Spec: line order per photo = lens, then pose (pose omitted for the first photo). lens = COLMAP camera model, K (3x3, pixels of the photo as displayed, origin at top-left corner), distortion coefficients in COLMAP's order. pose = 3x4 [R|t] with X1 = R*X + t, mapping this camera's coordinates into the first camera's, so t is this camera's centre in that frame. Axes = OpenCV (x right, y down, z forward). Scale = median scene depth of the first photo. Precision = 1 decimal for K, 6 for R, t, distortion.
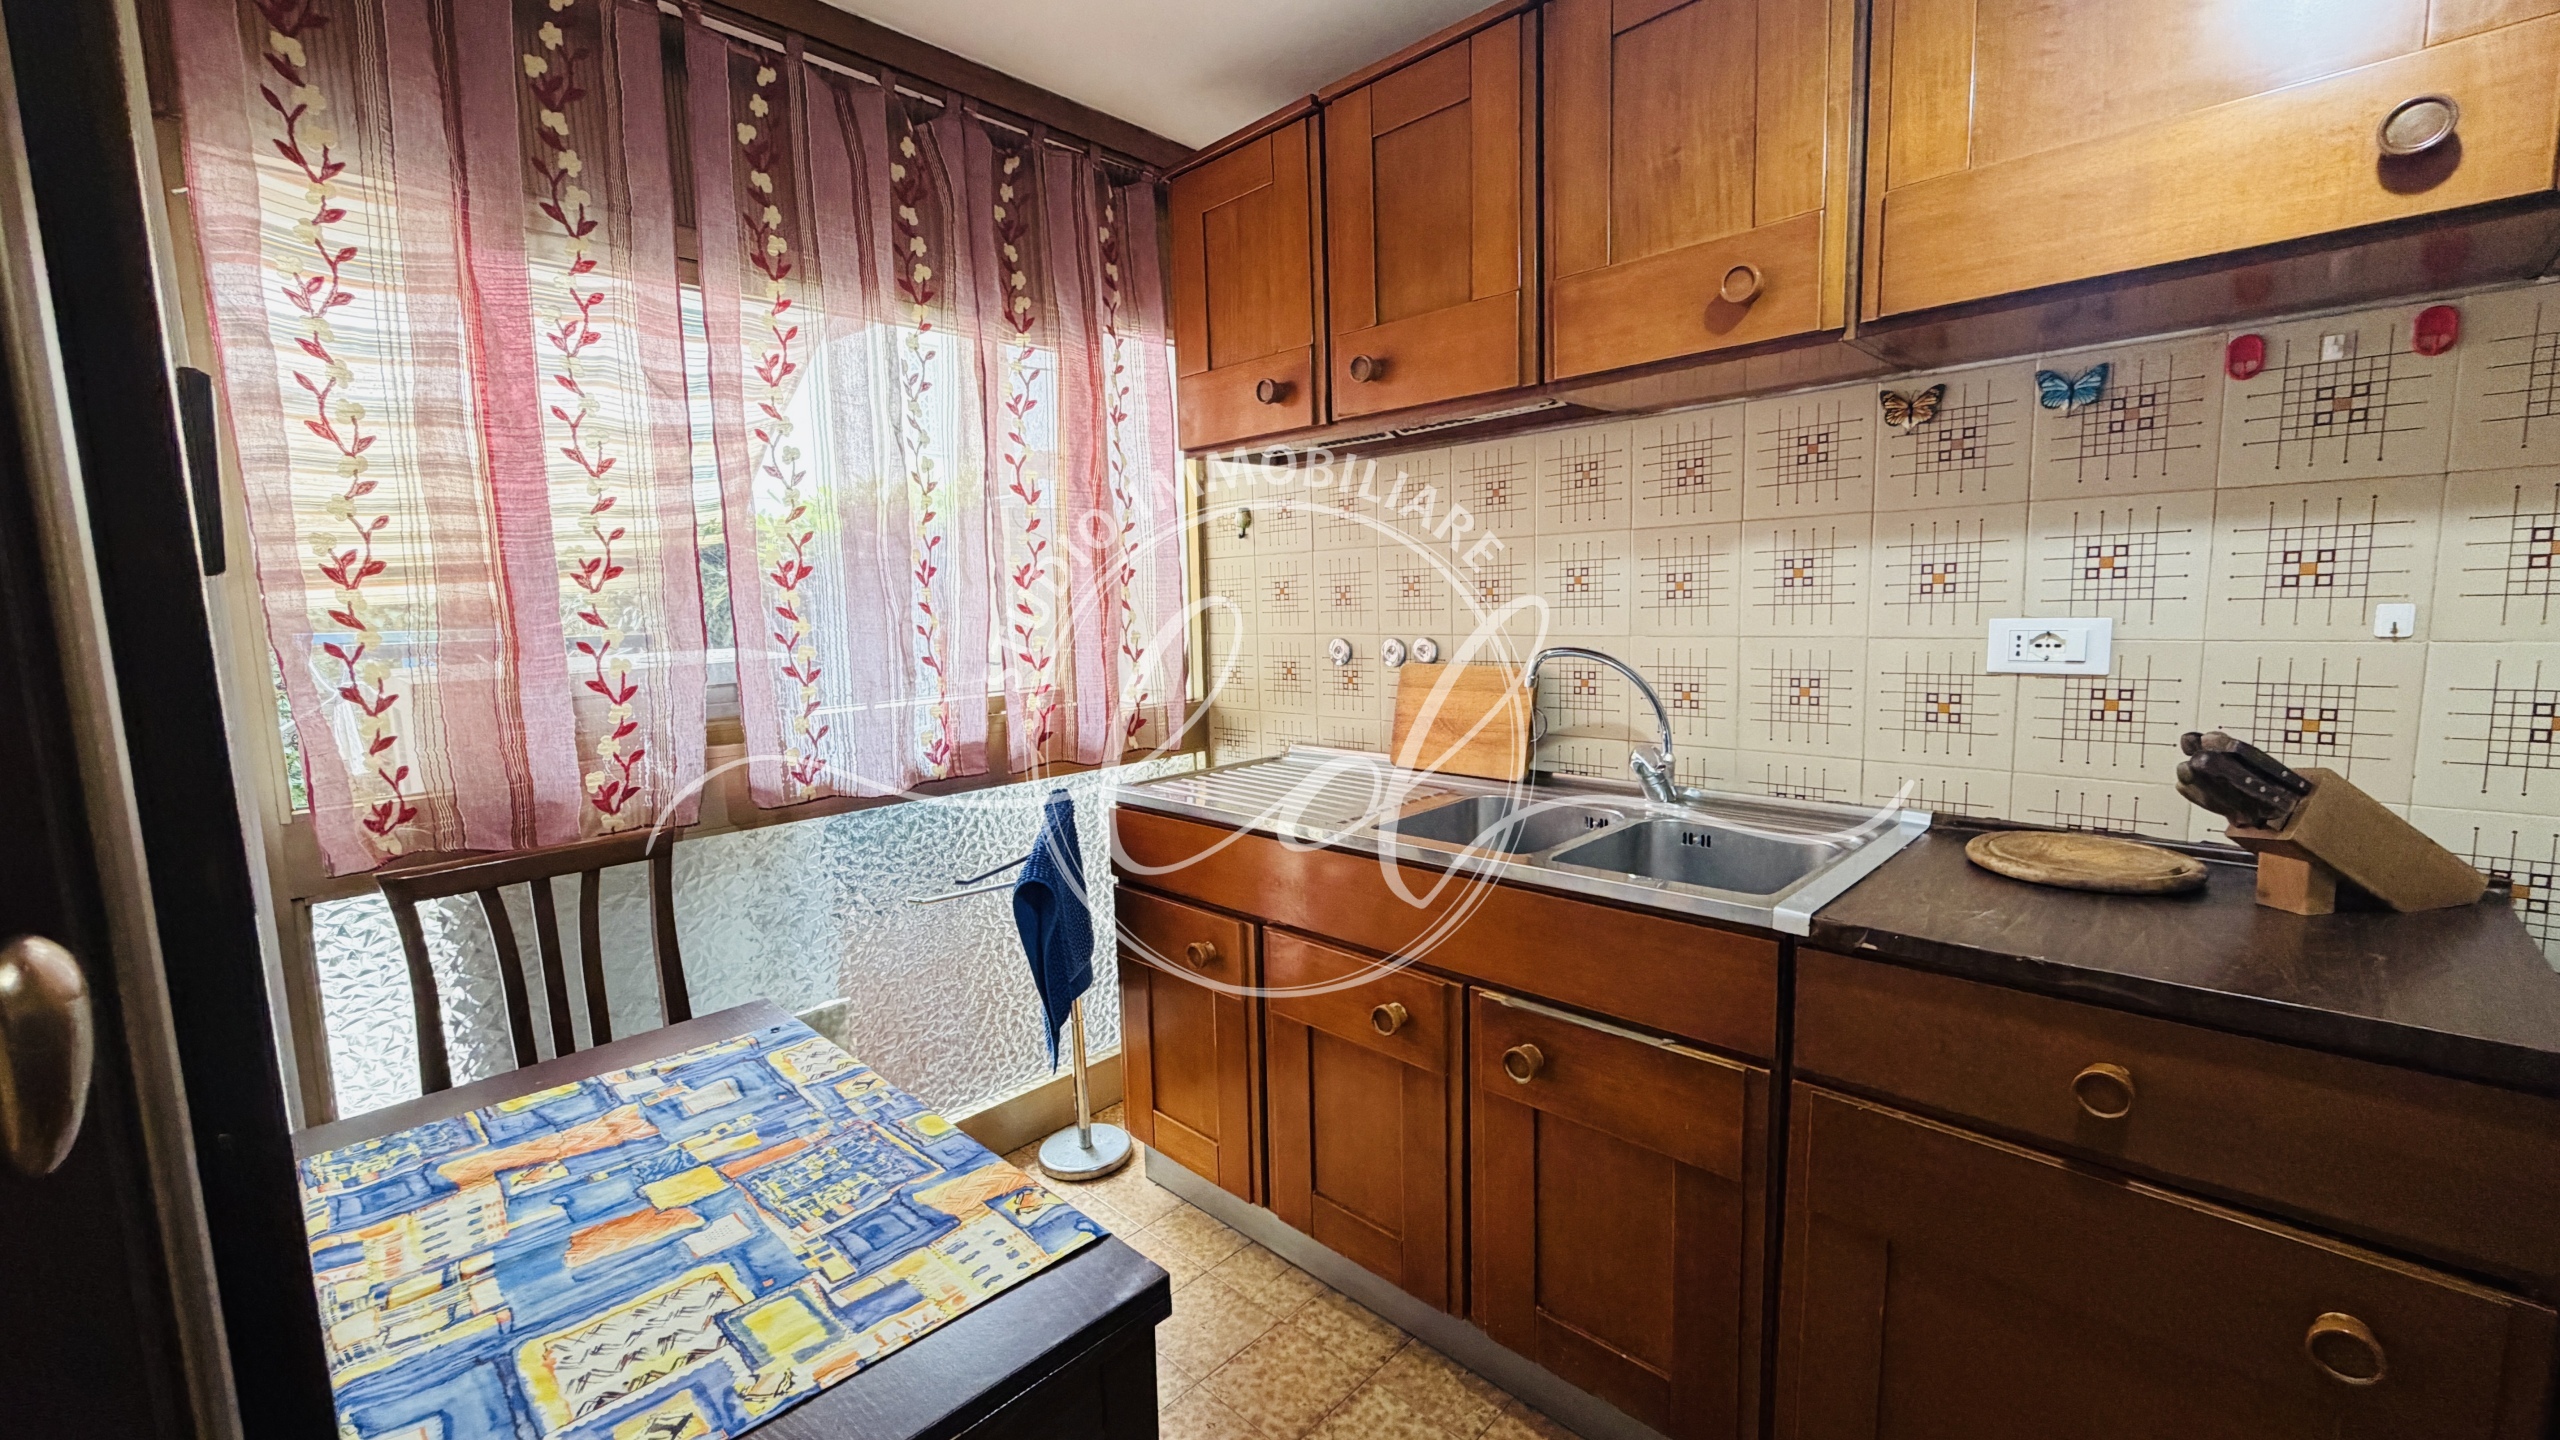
lens RADIAL K [[1014.4, 0, 1276.0], [0, 1014.4, 719.1], [0, 0, 1]] dist [-0.000172, -0.000139]
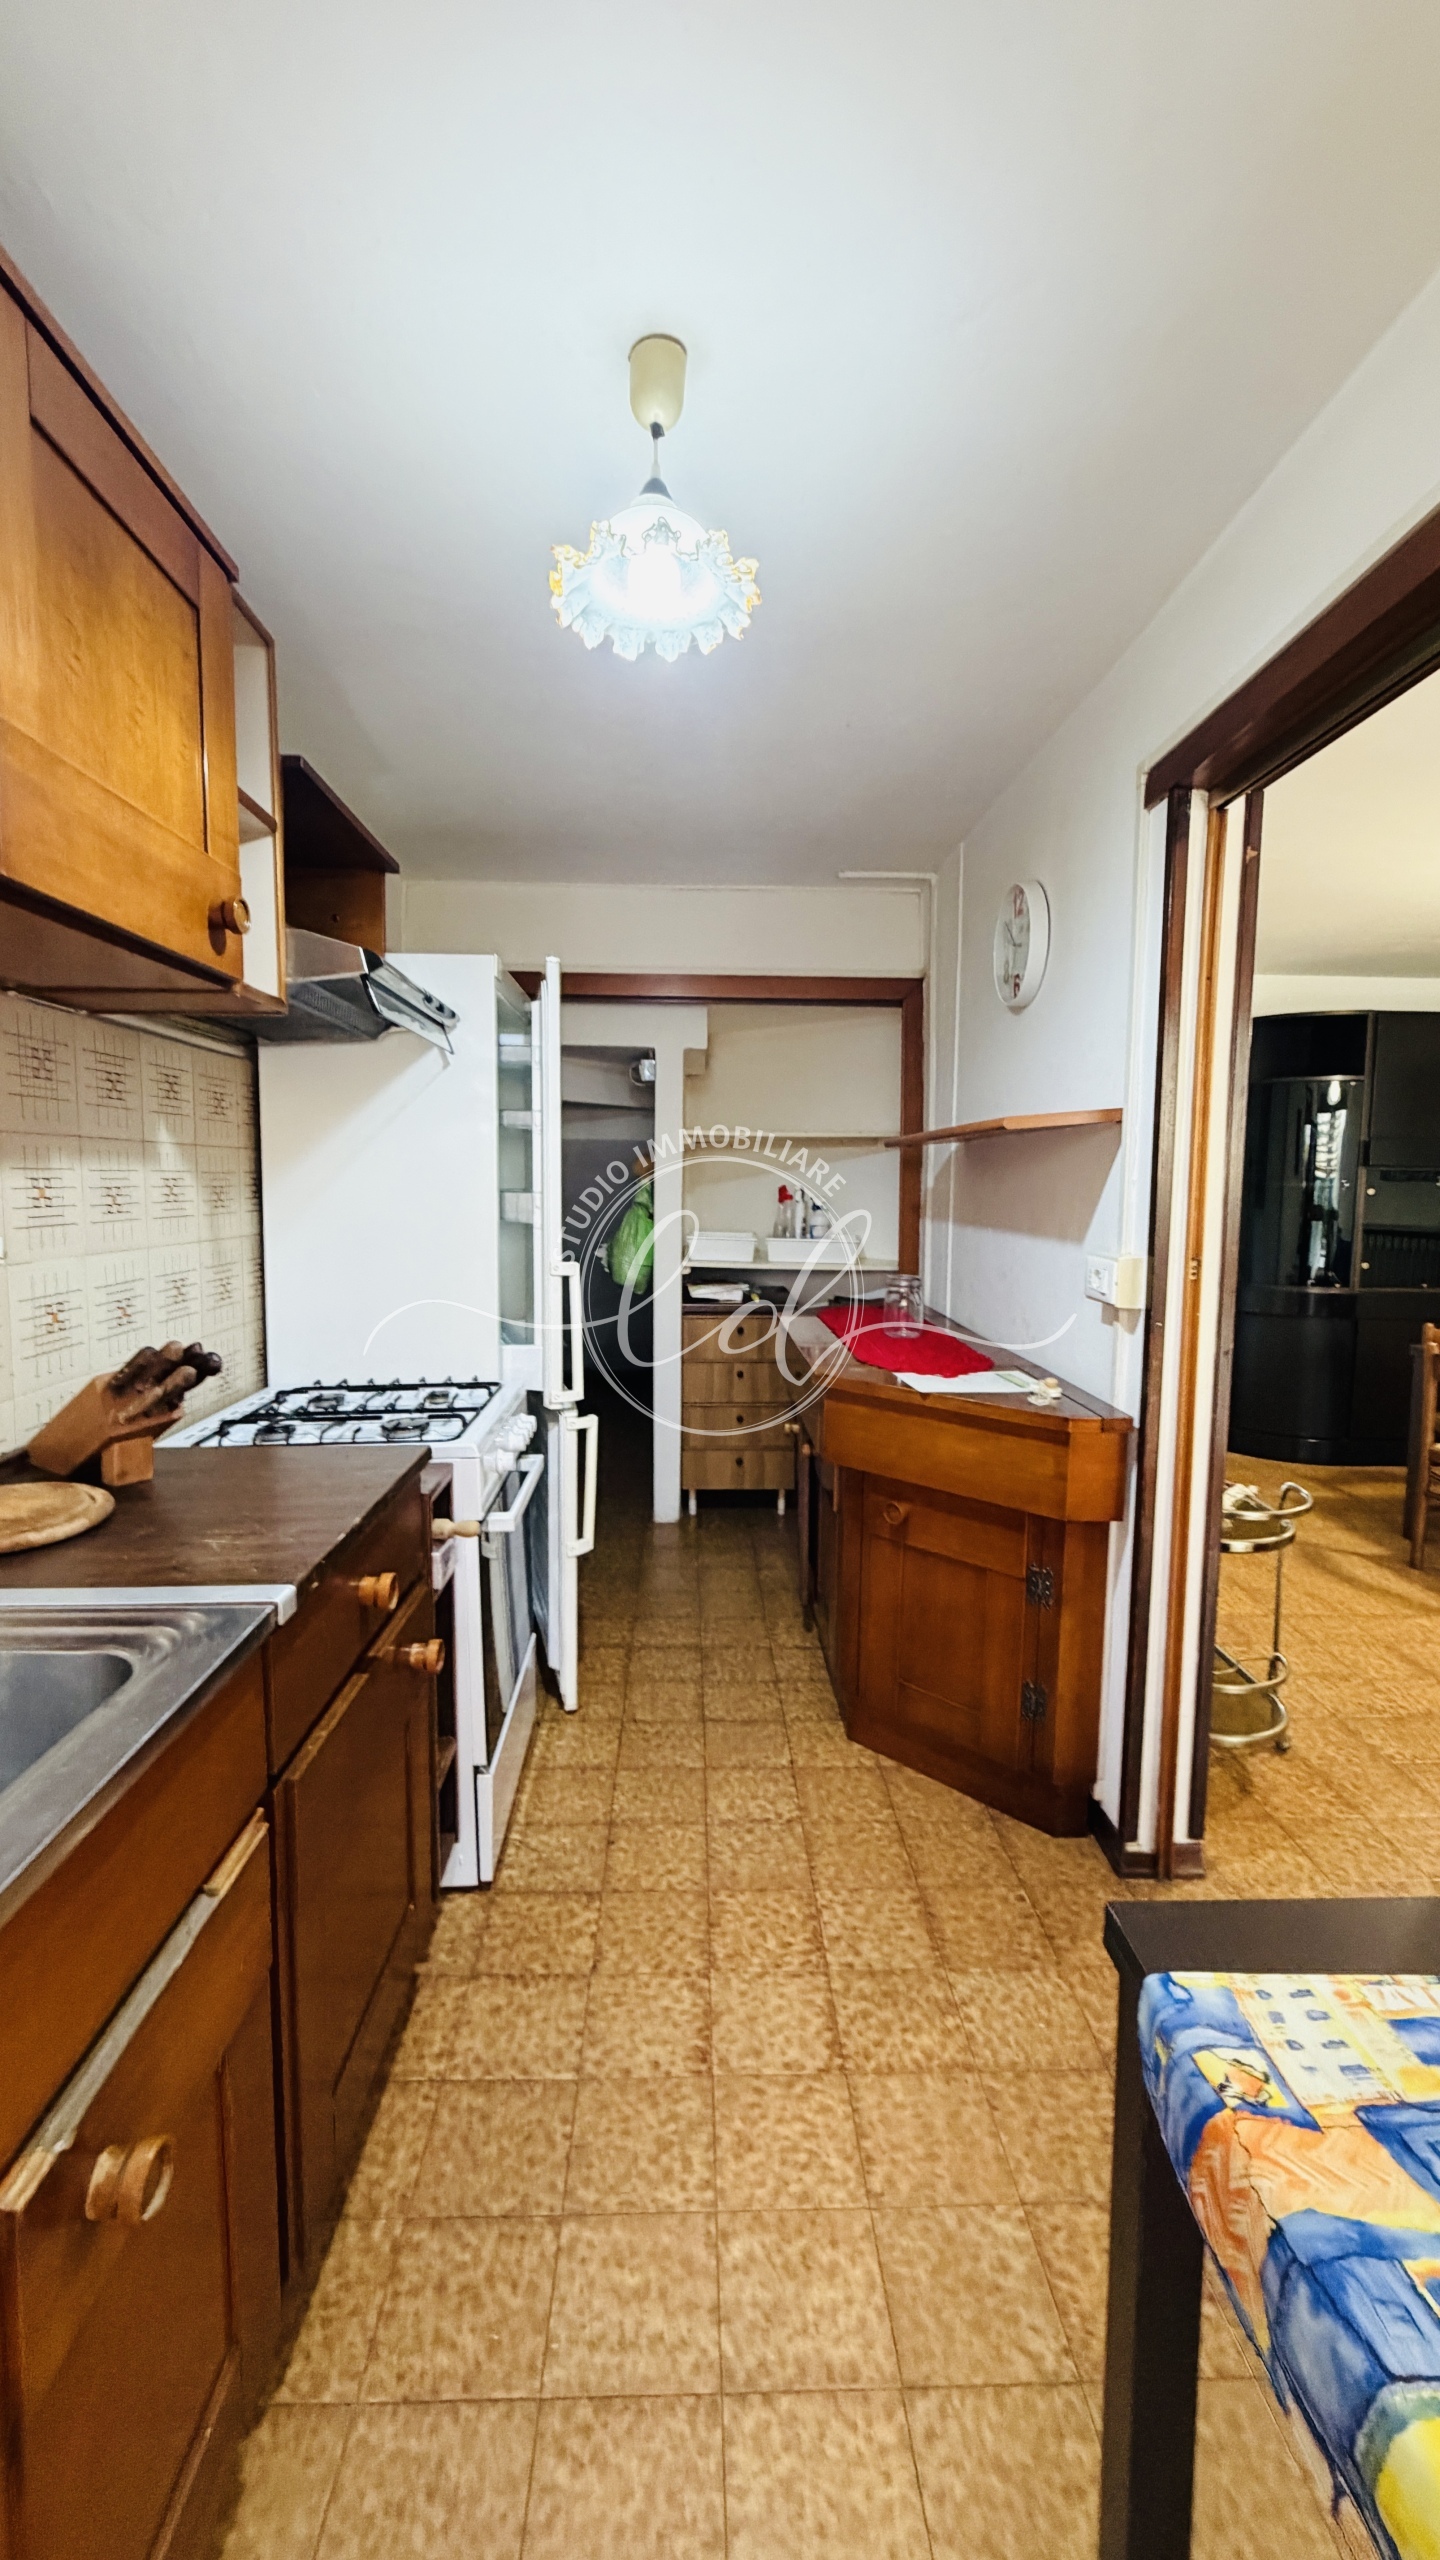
lens RADIAL K [[1014.4, 0, 719.6], [0, 1014.4, 1270.4], [0, 0, 1]] dist [-0.000172, -0.000139]
pose [[-0.720306, -0.038982, 0.692560, -0.261864], [0.096071, 0.983191, 0.155259, -0.136772], [-0.686971, 0.178369, -0.704454, 0.970780]]
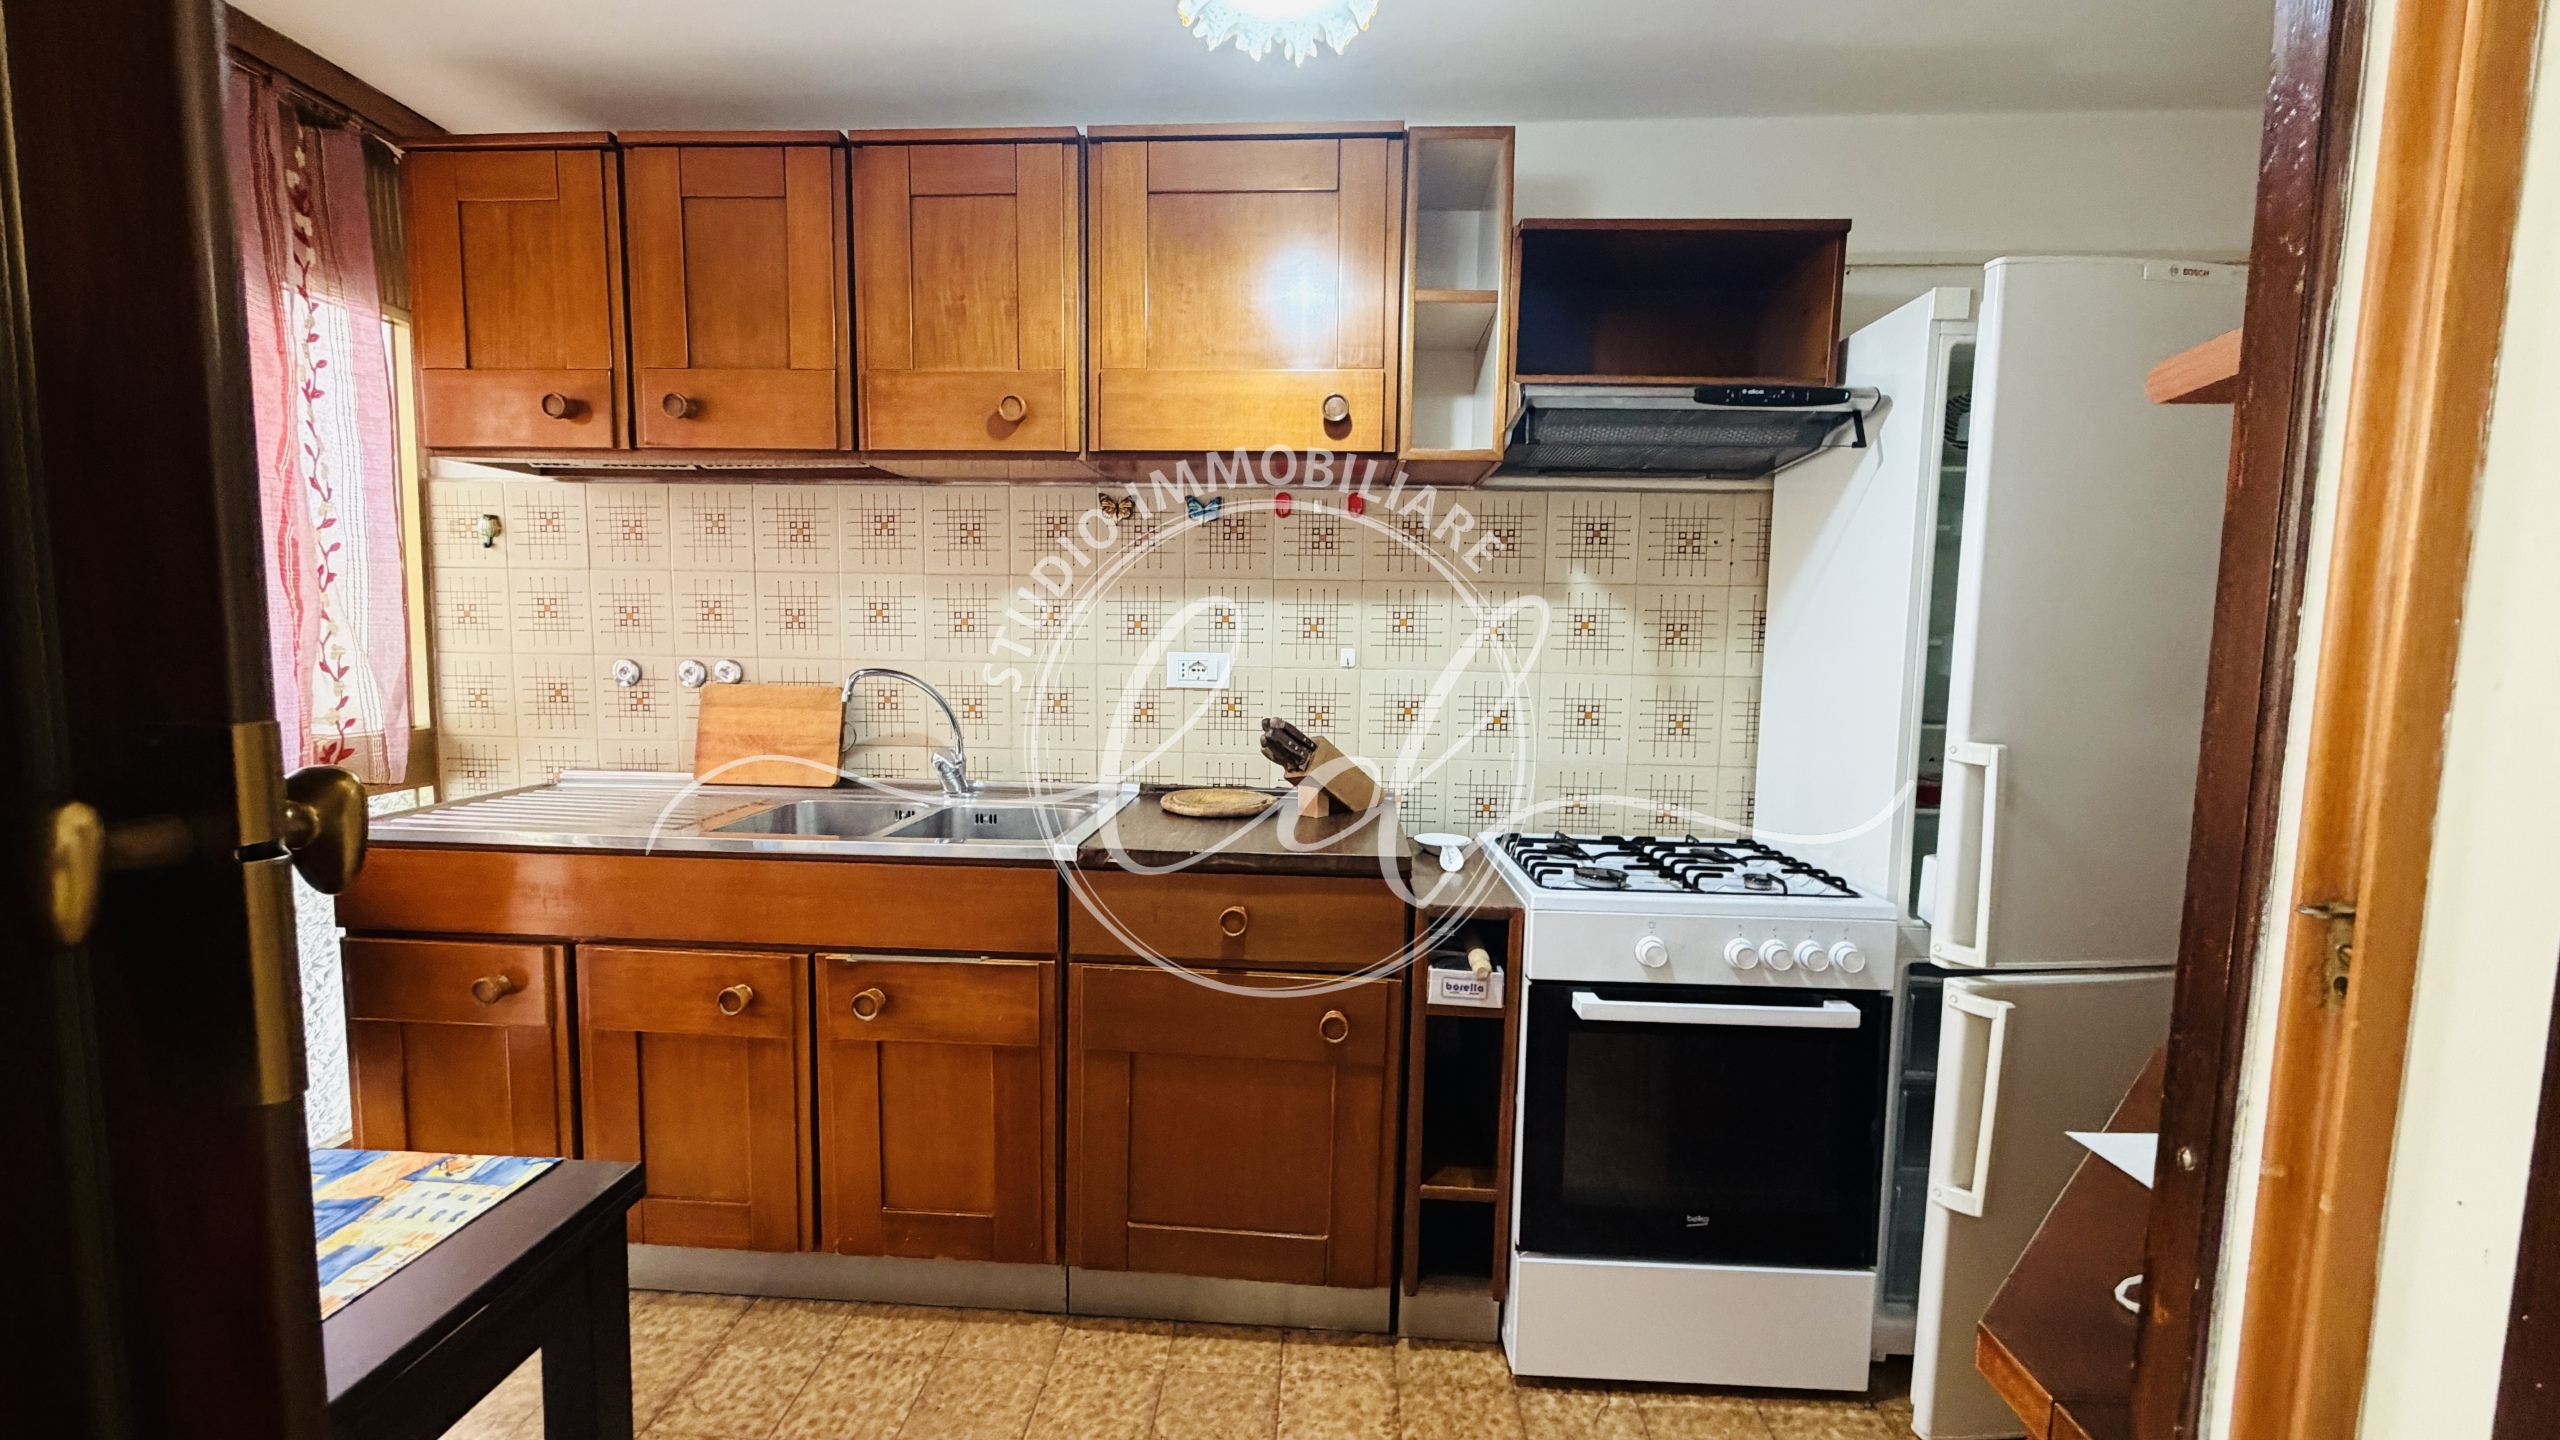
lens RADIAL K [[1017.1, 0, 1274.1], [0, 1017.1, 718.3], [0, 0, 1]] dist [-0.000276, -0.000028]
pose [[0.751761, -0.017095, 0.659214, -0.172397], [0.040684, 0.998962, -0.020490, 0.035528], [-0.658179, 0.042223, 0.751676, -0.233173]]
